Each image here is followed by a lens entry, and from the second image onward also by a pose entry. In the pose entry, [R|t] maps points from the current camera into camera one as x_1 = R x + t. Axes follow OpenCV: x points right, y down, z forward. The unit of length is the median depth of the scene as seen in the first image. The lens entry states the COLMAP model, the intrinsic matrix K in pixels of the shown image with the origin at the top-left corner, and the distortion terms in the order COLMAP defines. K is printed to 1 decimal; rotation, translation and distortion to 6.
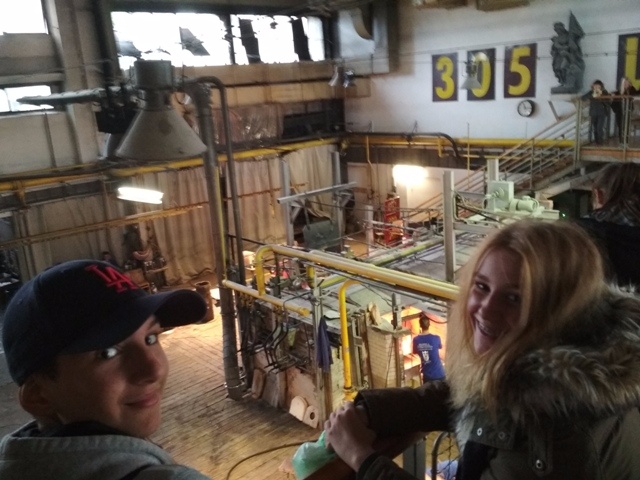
lens RADIAL K [[556.5, 0, 320.2], [0, 556.5, 238.4], [0, 0, 1]] dist [0.045239, -0.126314]
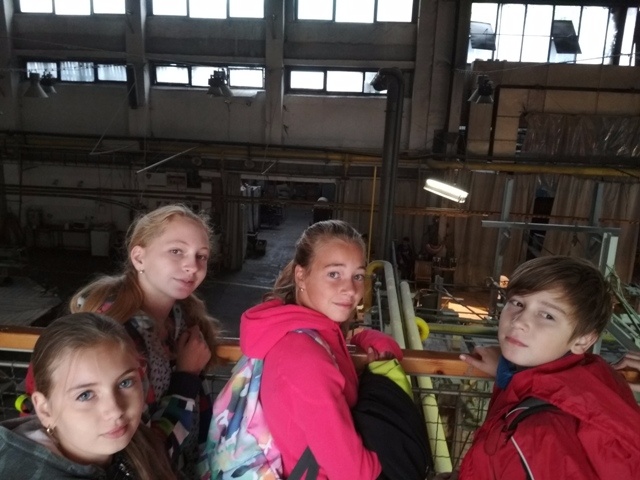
lens RADIAL K [[556.5, 0, 320.8], [0, 556.5, 235.6], [0, 0, 1]] dist [0.045239, -0.126314]
pose [[0.685258, 0.268039, -0.677182, 0.215006], [-0.263235, 0.958108, 0.112860, -0.054442], [0.679064, 0.100920, 0.727108, 0.145692]]
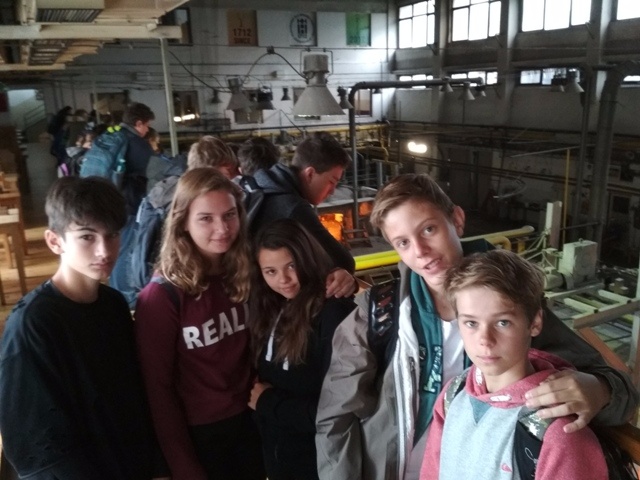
lens RADIAL K [[556.5, 0, 320.3], [0, 556.5, 240.3], [0, 0, 1]] dist [0.045239, -0.126314]
pose [[-0.244847, 0.317334, -0.916160, 0.923812], [-0.207386, 0.905912, 0.369209, -0.249130], [0.947122, 0.280398, -0.156000, 0.713377]]
